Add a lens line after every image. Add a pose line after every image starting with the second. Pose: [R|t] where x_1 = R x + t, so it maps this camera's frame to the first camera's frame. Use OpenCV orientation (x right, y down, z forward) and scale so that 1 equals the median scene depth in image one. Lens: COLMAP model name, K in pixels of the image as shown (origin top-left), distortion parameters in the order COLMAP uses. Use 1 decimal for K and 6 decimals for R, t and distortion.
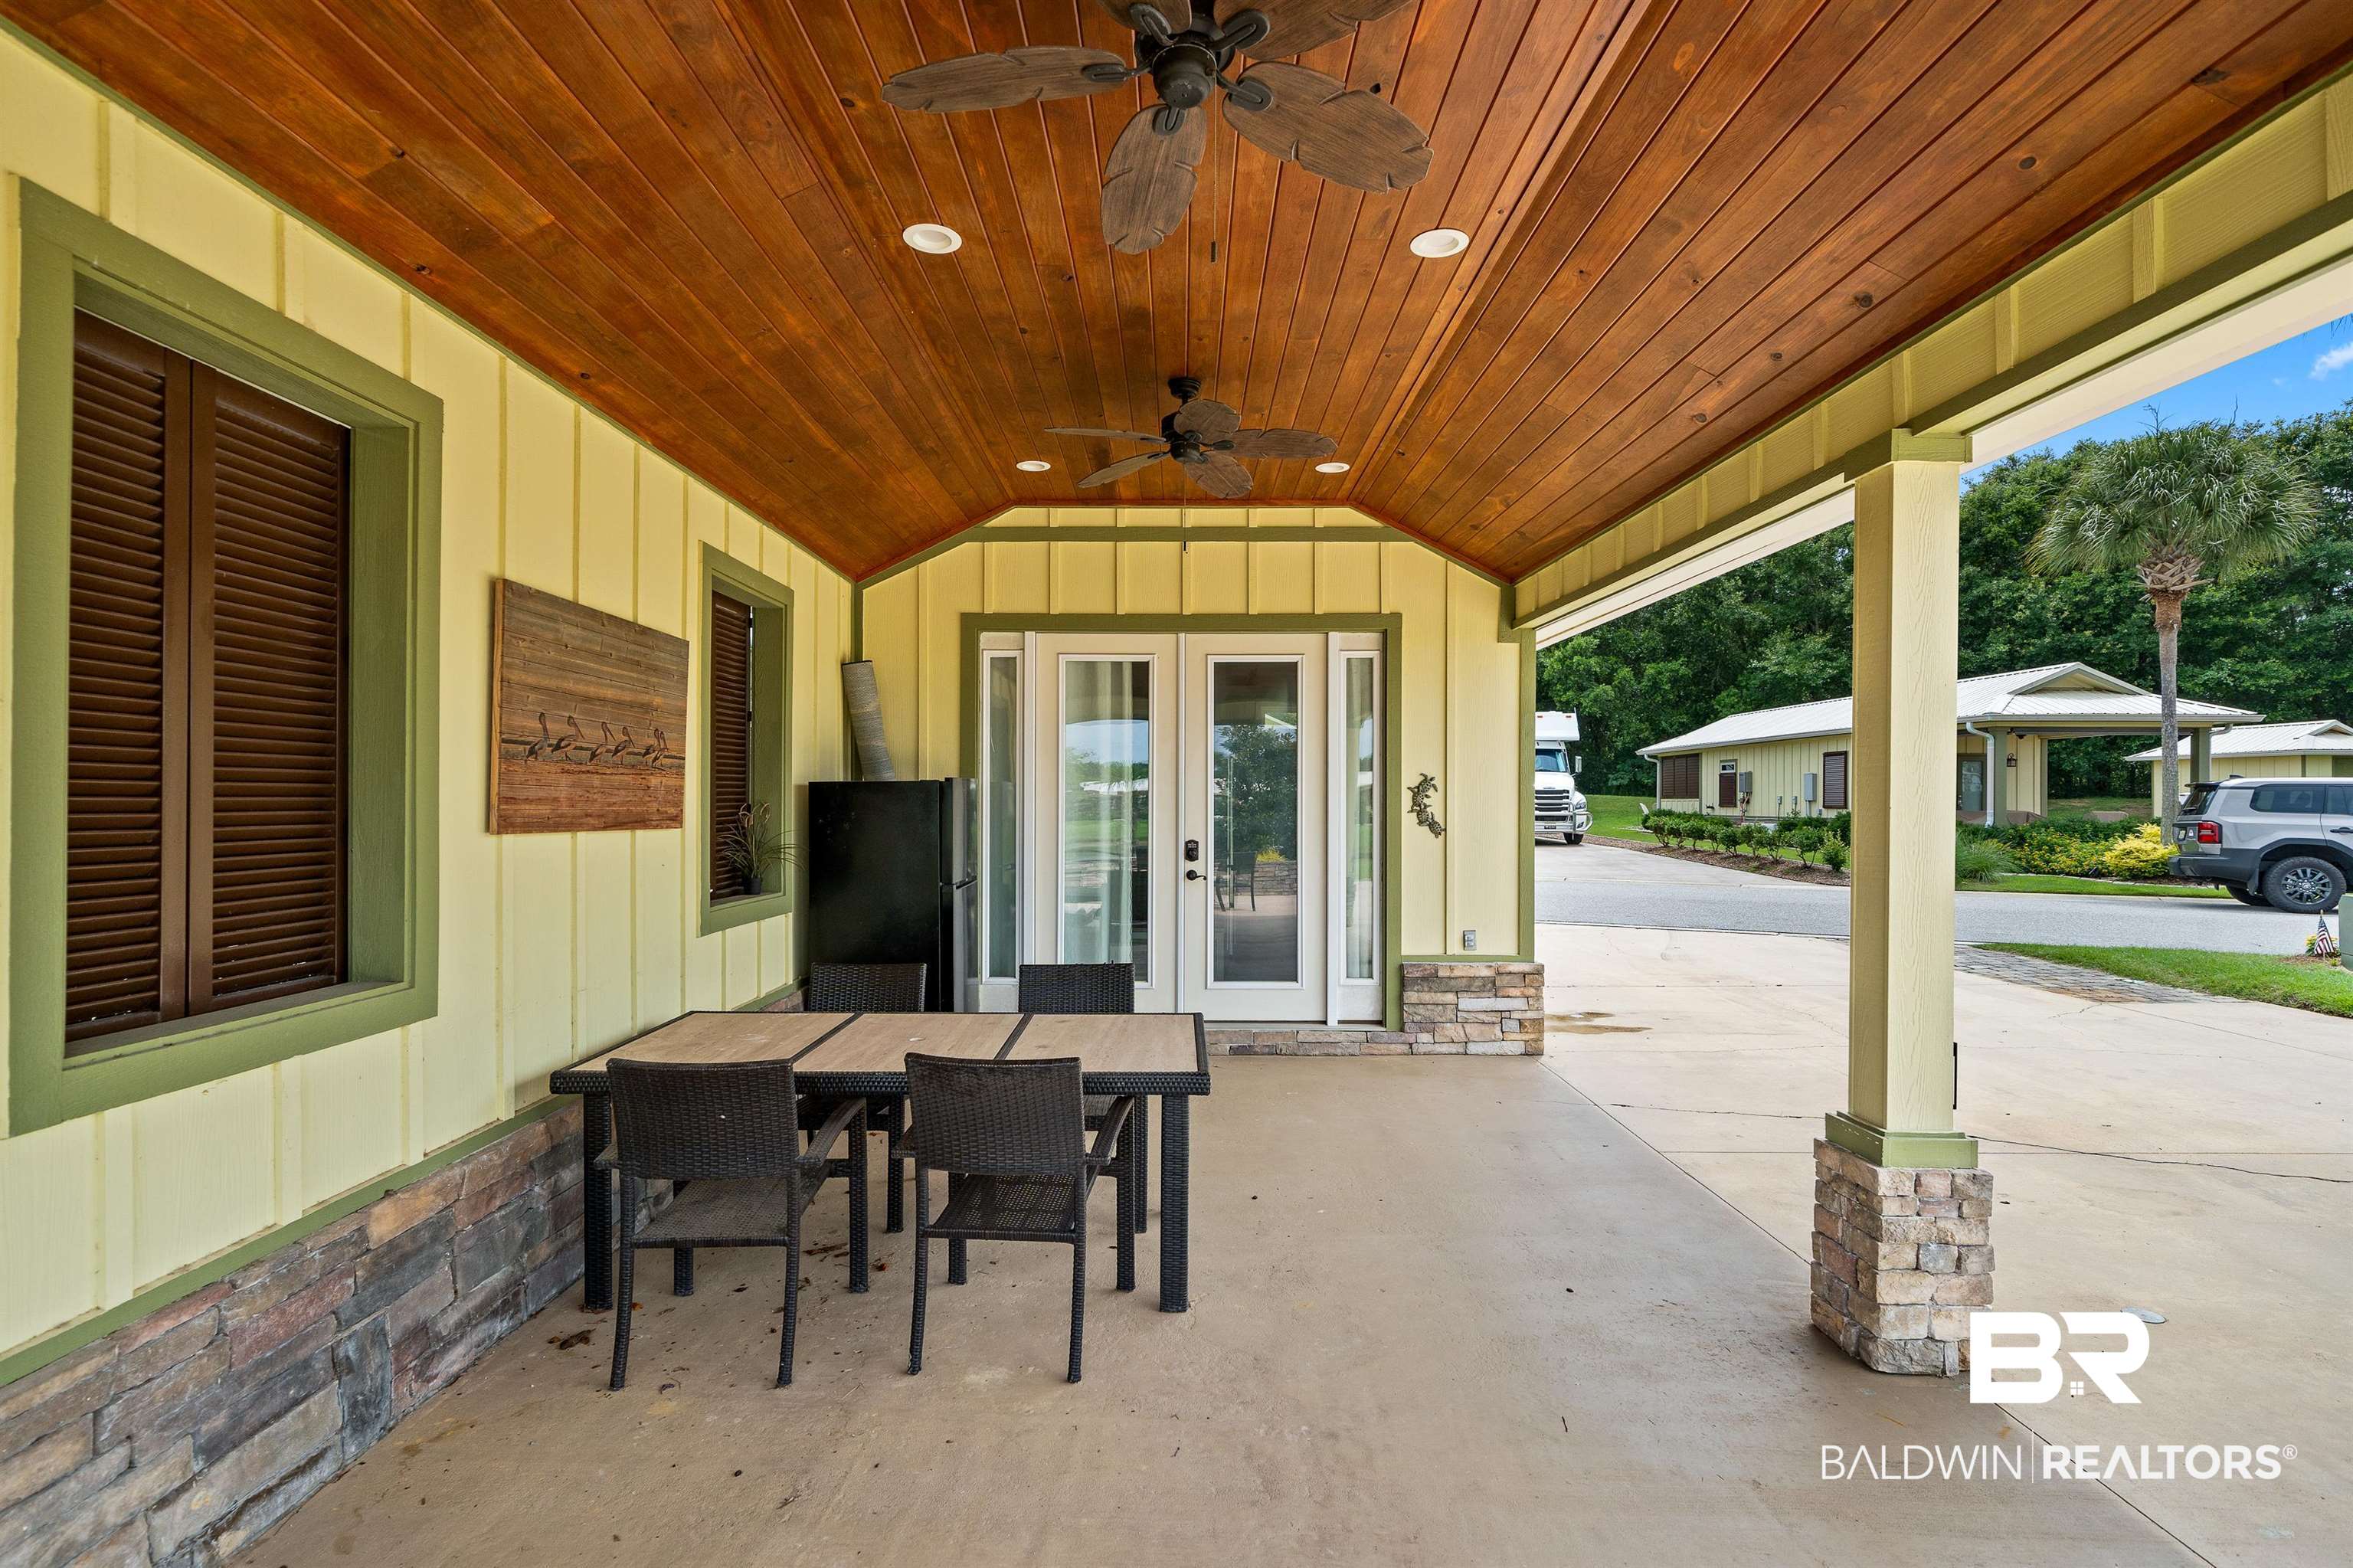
lens RADIAL K [[1098.4, 0, 1178.1], [0, 1098.4, 800.0], [0, 0, 1]] dist [-0.001433, -0.000226]
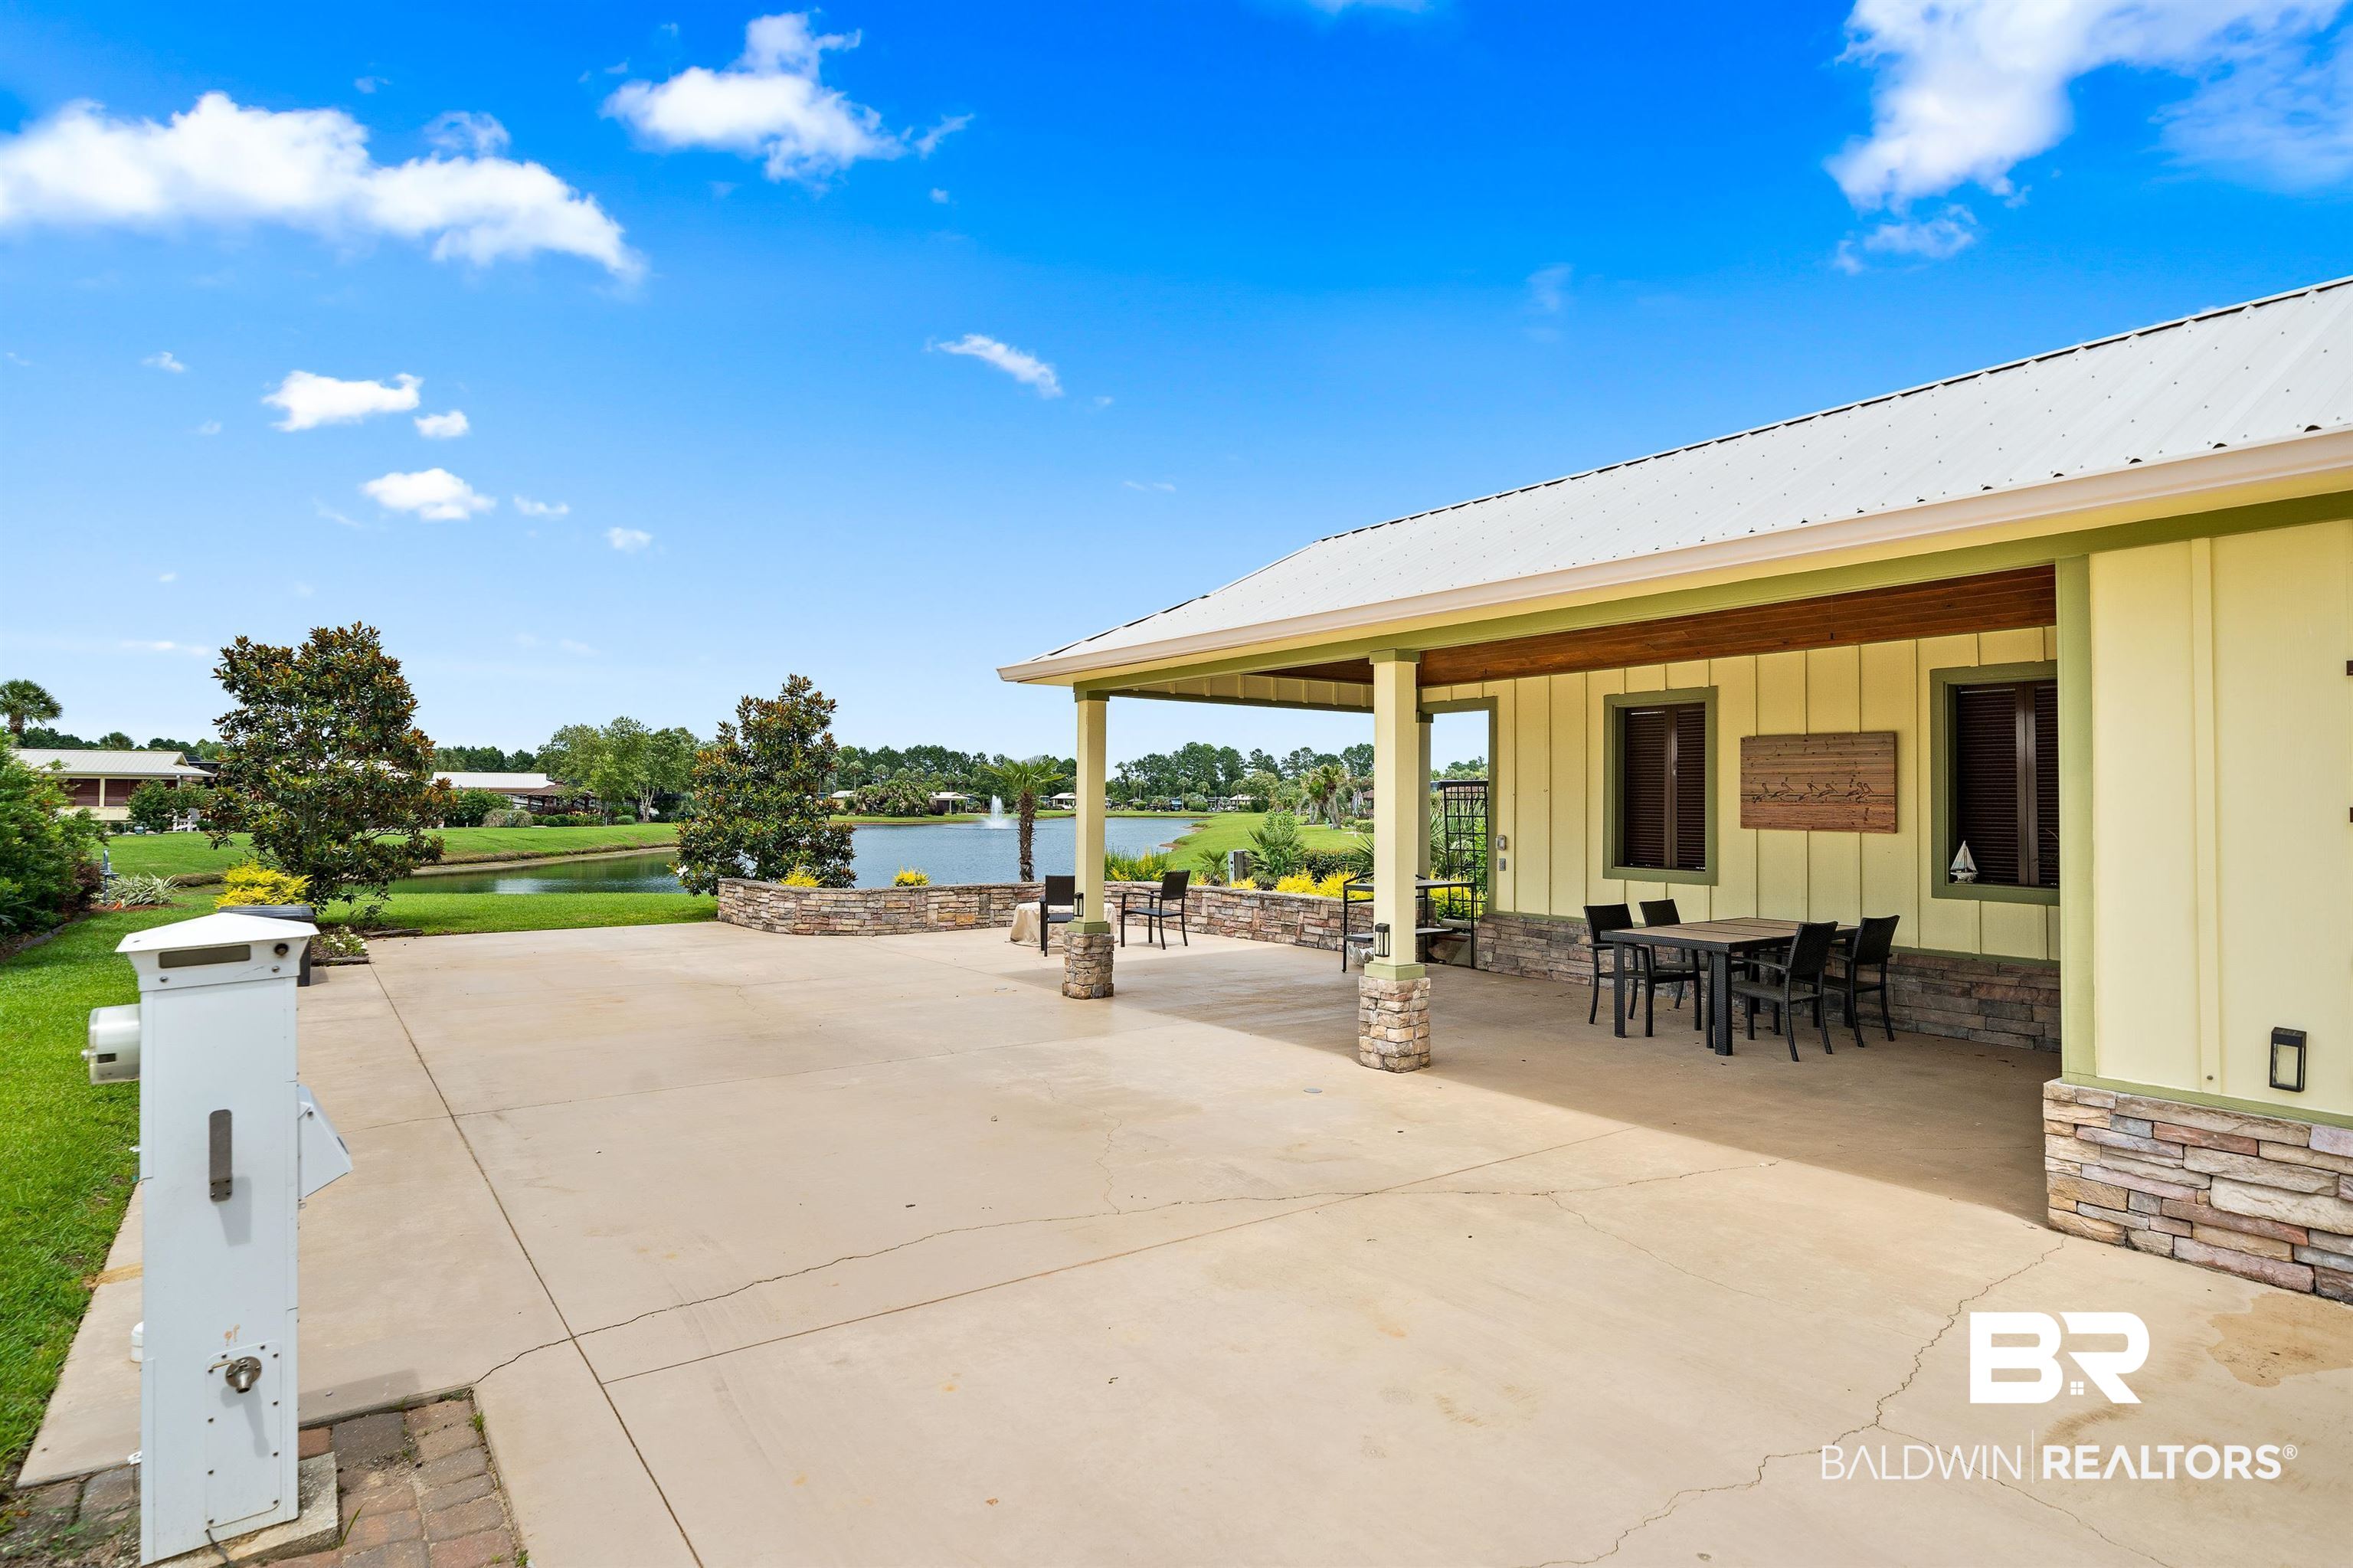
lens RADIAL K [[1223.3, 0, 1158.9], [0, 1223.3, 778.6], [0, 0, 1]] dist [0.003014, 0.000614]
pose [[-0.811775, -0.029747, -0.583213, 2.261522], [-0.018141, 0.999504, -0.025729, 0.011231], [0.583689, -0.010306, -0.811912, 2.479123]]
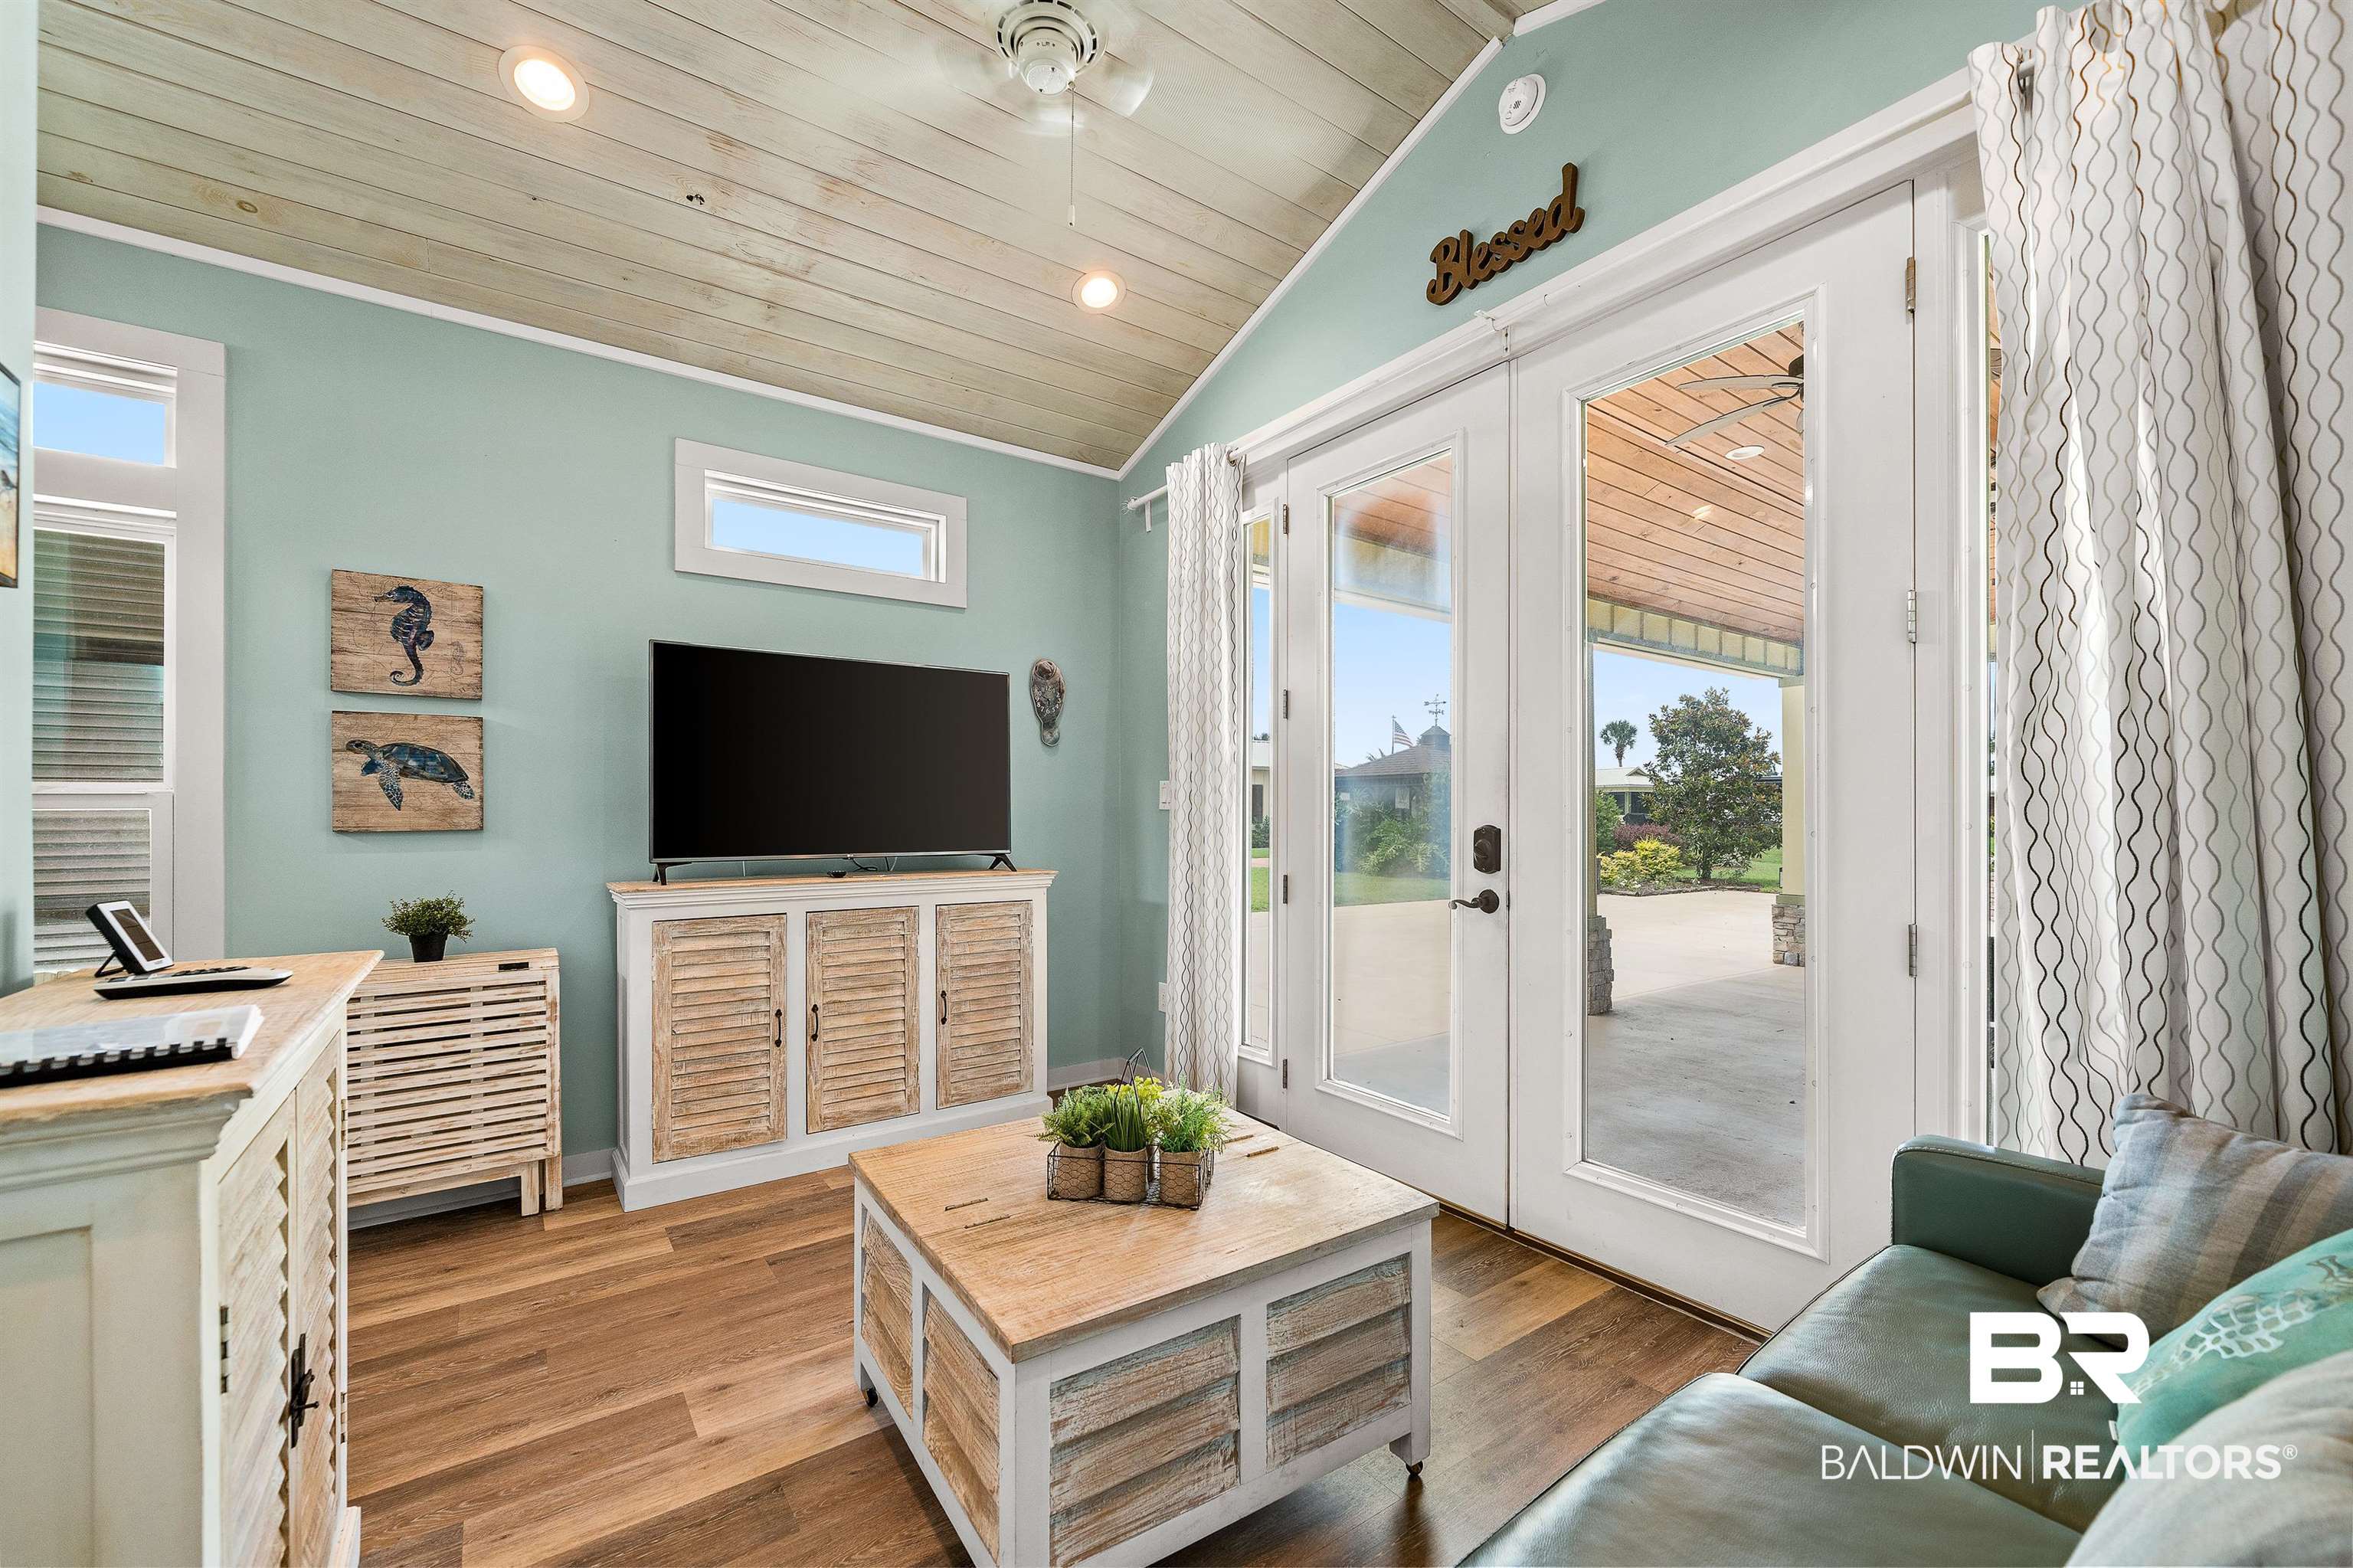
lens RADIAL K [[926.8, 0, 1183.1], [0, 926.8, 800.3], [0, 0, 1]] dist [-0.001806, -0.000183]
pose [[-0.575339, -0.000050, 0.817915, -0.456545], [-0.005448, 0.999978, -0.003771, 0.059928], [-0.817897, -0.006626, -0.575327, 2.641047]]
